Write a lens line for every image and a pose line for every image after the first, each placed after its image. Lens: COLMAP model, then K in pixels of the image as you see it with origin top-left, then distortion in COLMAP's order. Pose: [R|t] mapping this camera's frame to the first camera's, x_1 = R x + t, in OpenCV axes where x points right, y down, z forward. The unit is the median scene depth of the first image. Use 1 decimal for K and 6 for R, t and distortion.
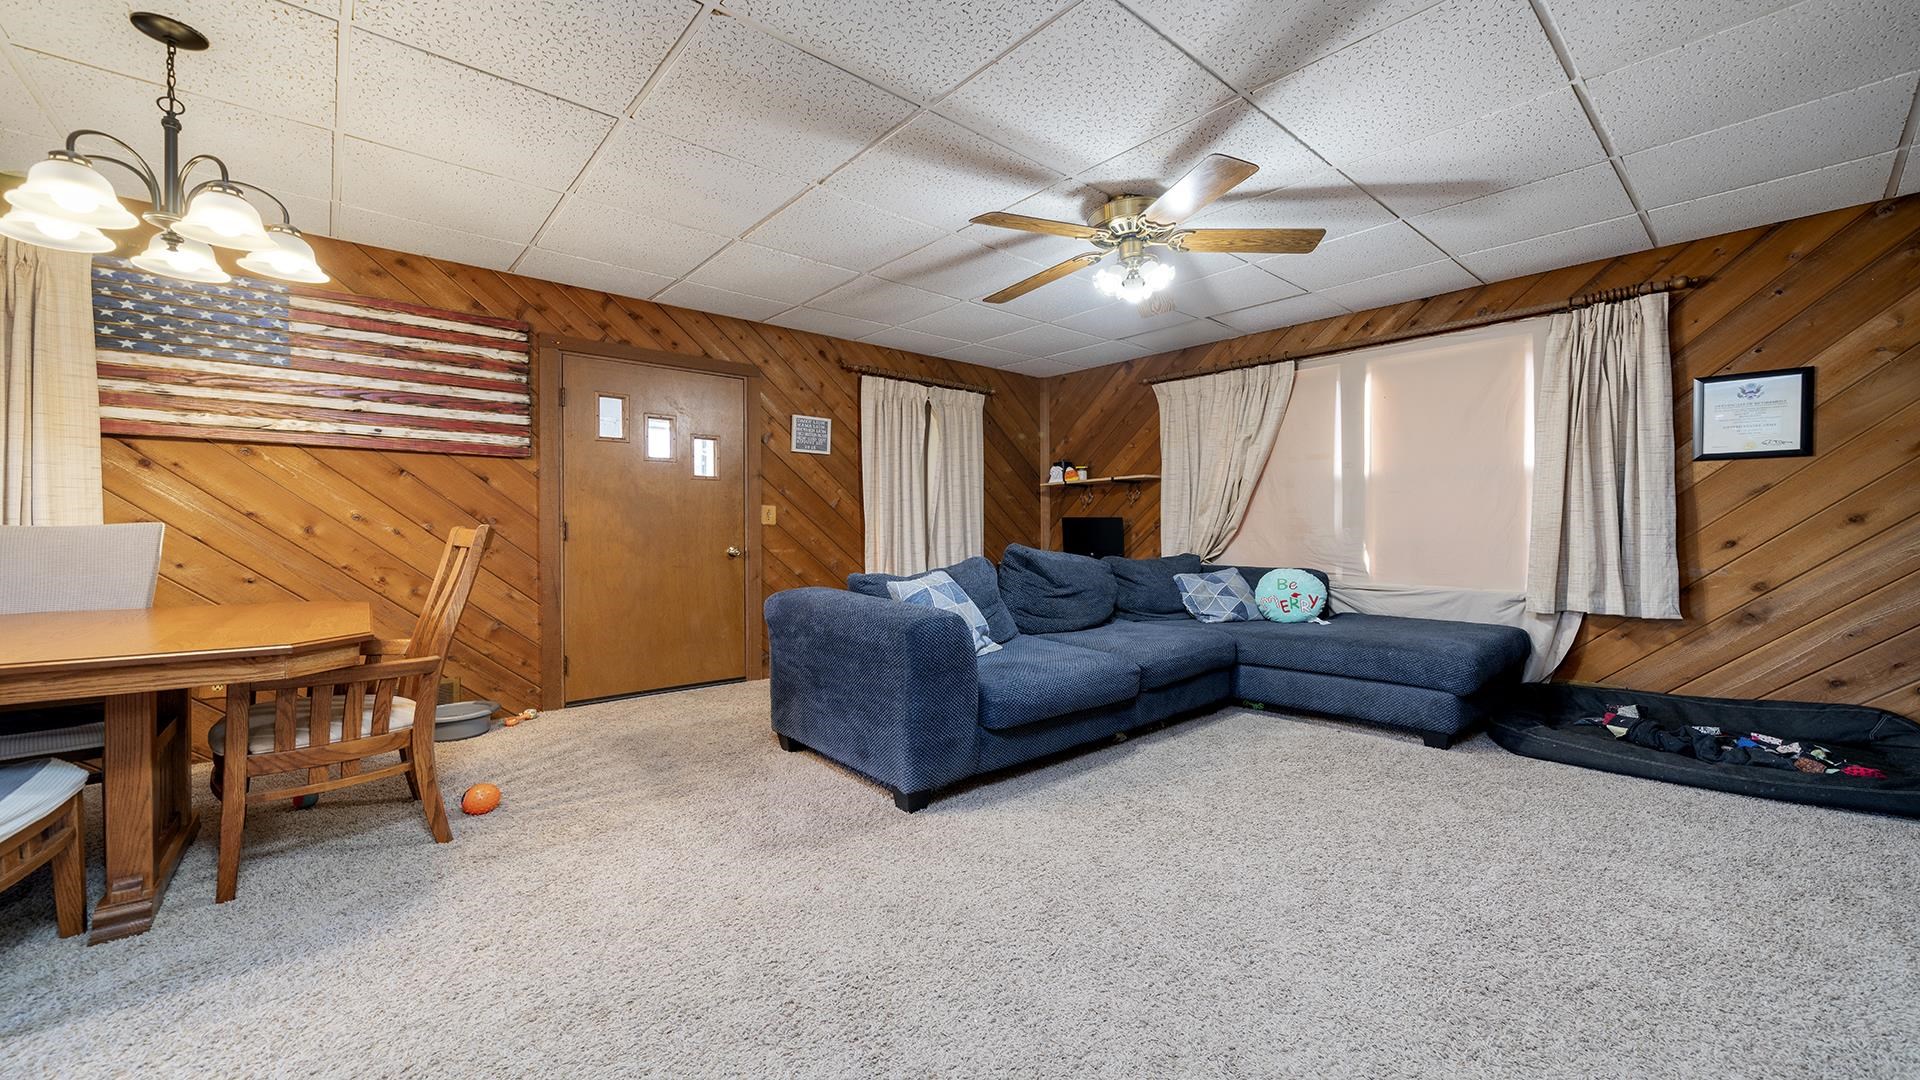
lens RADIAL K [[739.7, 0, 969.2], [0, 739.7, 524.1], [0, 0, 1]] dist [-0.000854, 0.000086]
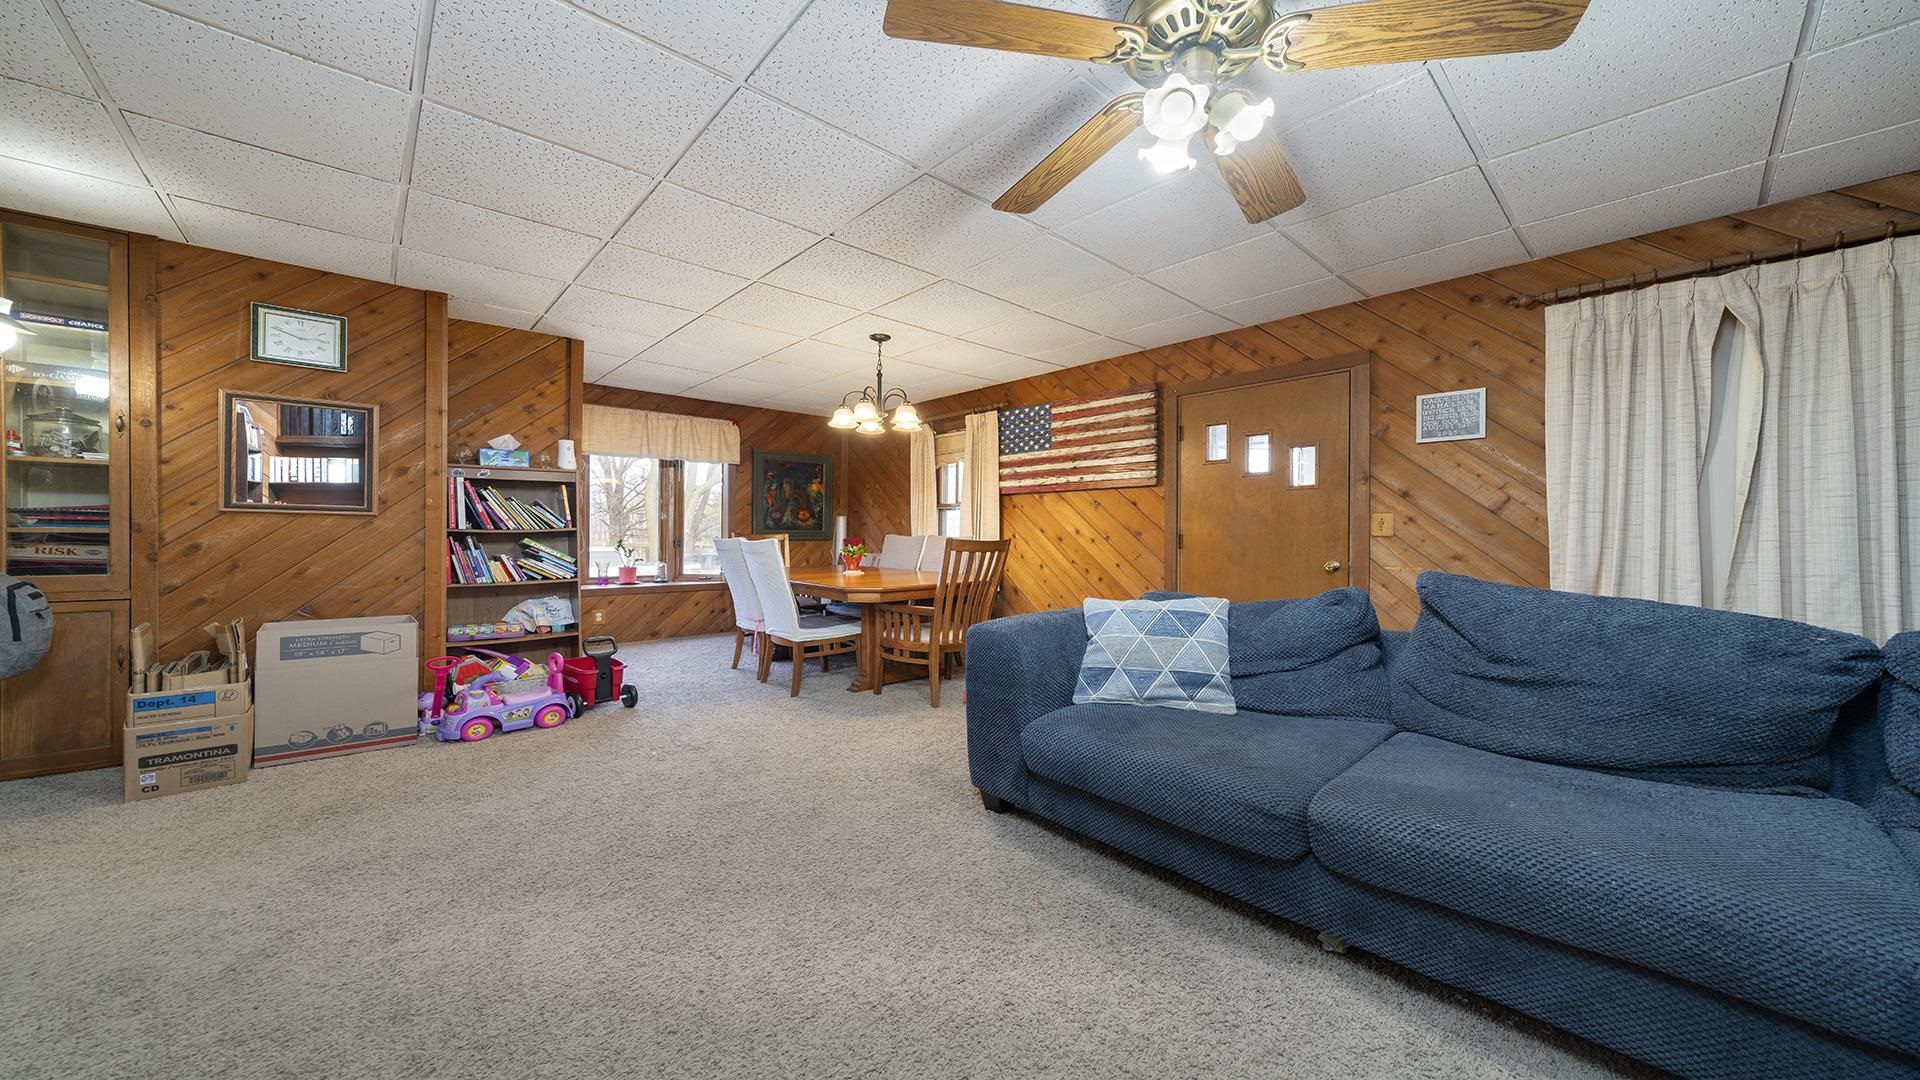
lens RADIAL K [[665.7, 0, 960.1], [0, 665.7, 544.2], [0, 0, 1]] dist [-0.001469, -0.000093]
pose [[0.020518, 0.015395, -0.999671, 0.605150], [0.006443, 0.999859, 0.015530, -0.006101], [0.999769, -0.006759, 0.020416, 0.652265]]
